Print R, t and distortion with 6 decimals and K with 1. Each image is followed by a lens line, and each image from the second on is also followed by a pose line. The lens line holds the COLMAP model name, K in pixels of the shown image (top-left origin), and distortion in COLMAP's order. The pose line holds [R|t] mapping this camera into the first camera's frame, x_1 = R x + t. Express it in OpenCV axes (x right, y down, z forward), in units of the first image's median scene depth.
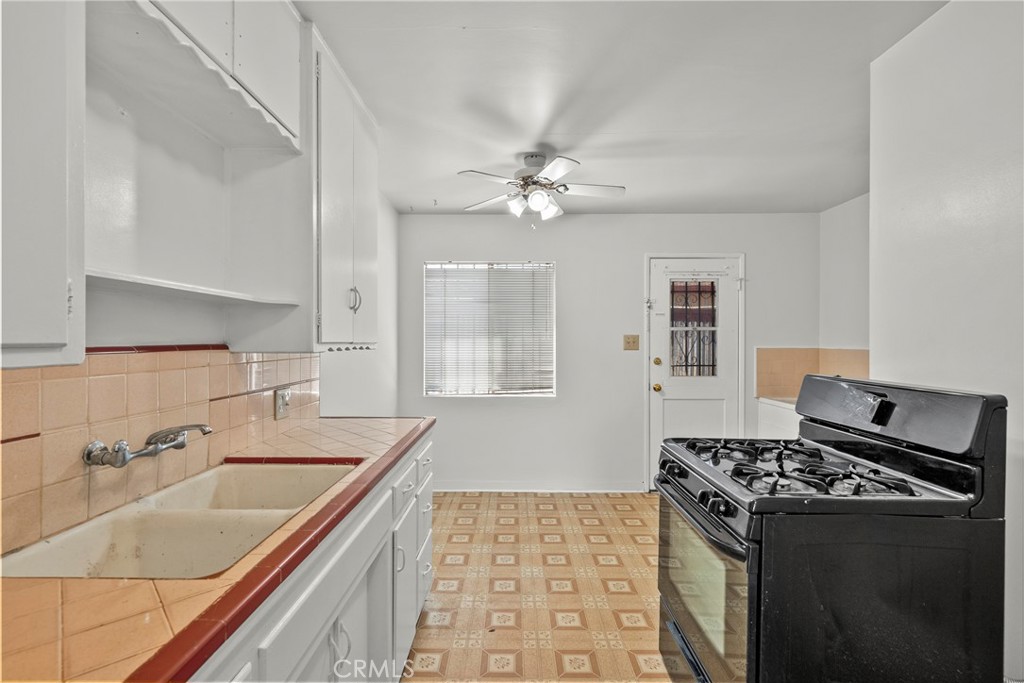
lens RADIAL K [[481.2, 0, 516.2], [0, 481.2, 343.6], [0, 0, 1]] dist [0.000327, -0.000053]
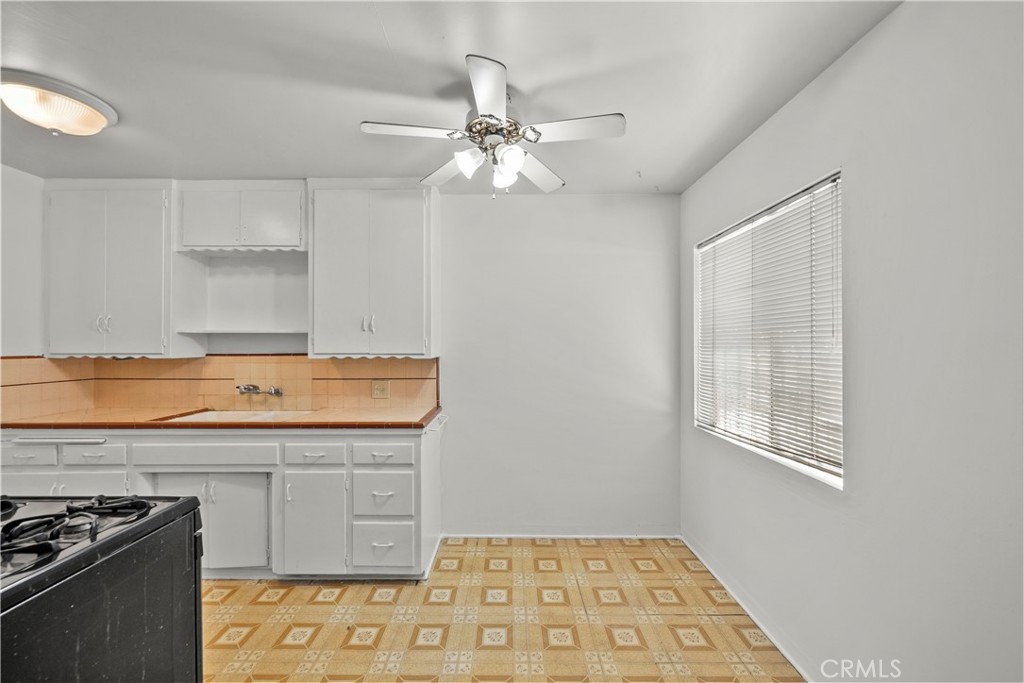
lens RADIAL K [[413.5, 0, 515.7], [0, 413.5, 342.8], [0, 0, 1]] dist [-0.005736, -0.000151]
pose [[-0.019180, -0.003609, -0.999810, 0.732749], [-0.003089, 0.999989, -0.003550, -0.024741], [0.999811, 0.003021, -0.019191, 1.191450]]
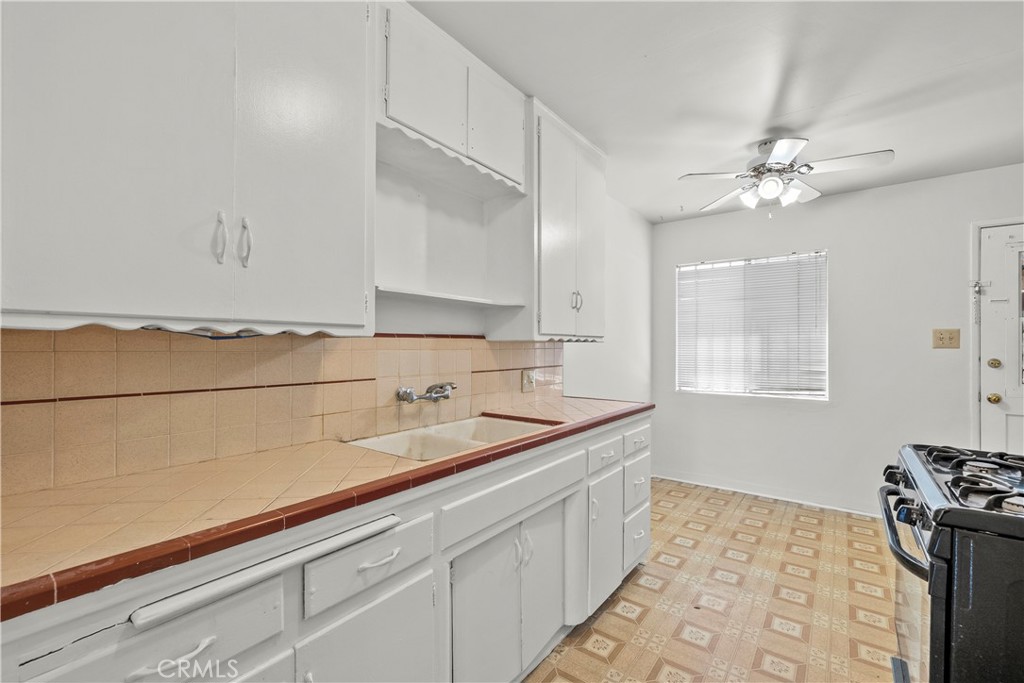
lens RADIAL K [[448.0, 0, 509.1], [0, 448.0, 347.2], [0, 0, 1]] dist [0.000999, -0.000851]
pose [[0.797235, 0.000013, -0.603669, 0.183490], [-0.003018, 0.999988, -0.003965, 0.027762], [0.603661, 0.004983, 0.797225, -0.027293]]
